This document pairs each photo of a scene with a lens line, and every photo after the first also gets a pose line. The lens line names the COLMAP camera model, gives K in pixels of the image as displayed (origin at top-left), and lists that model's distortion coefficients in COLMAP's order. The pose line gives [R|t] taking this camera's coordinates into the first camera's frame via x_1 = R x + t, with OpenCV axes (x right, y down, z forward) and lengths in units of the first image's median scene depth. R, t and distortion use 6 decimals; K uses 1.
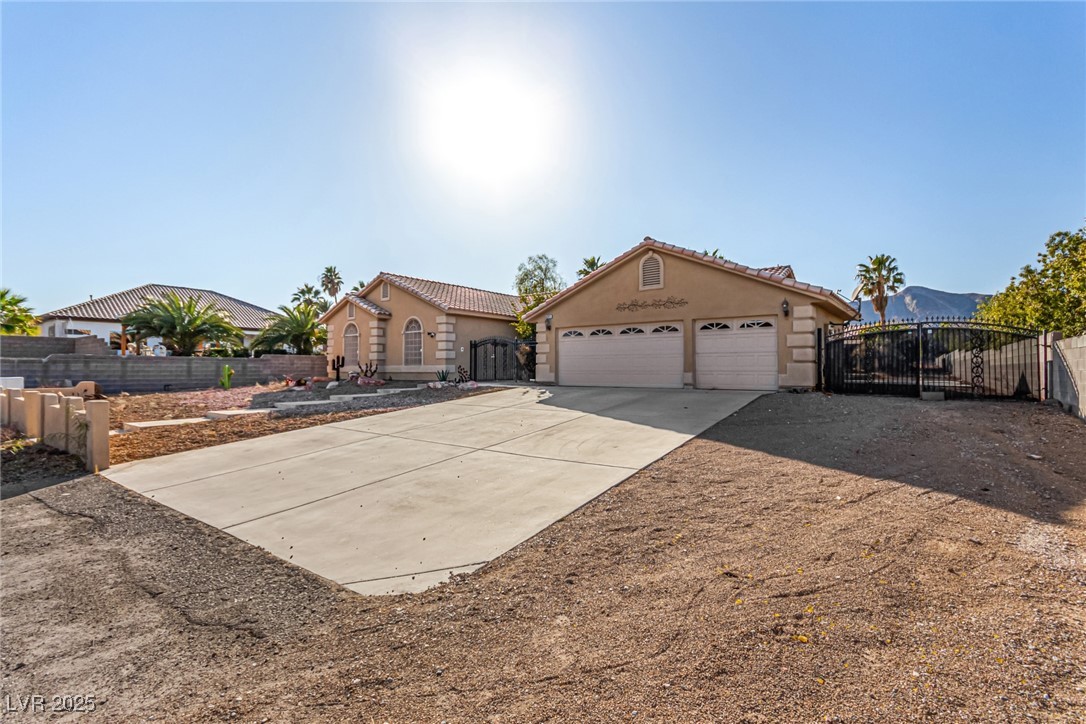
lens RADIAL K [[497.9, 0, 540.9], [0, 497.9, 361.6], [0, 0, 1]] dist [-0.002169, -0.000123]
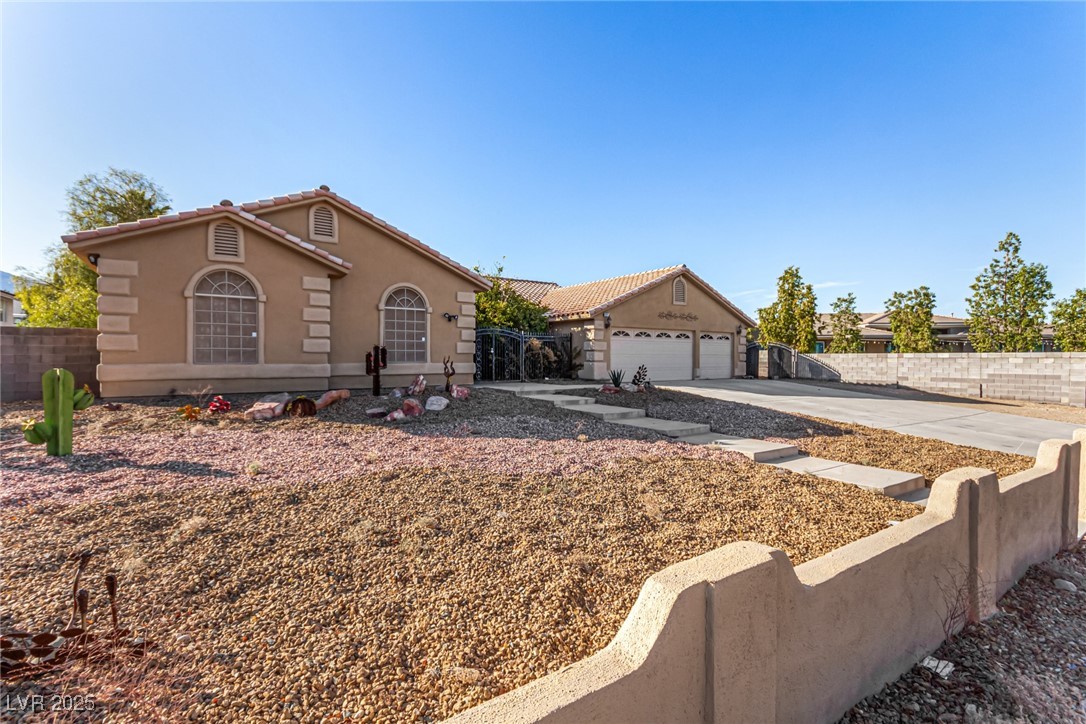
lens RADIAL K [[497.9, 0, 541.1], [0, 497.9, 361.7], [0, 0, 1]] dist [-0.002169, -0.000123]
pose [[0.314210, 0.002675, 0.949350, -1.002843], [-0.005160, 0.999986, -0.001109, 0.006883], [-0.949339, -0.004550, 0.314220, 0.823877]]
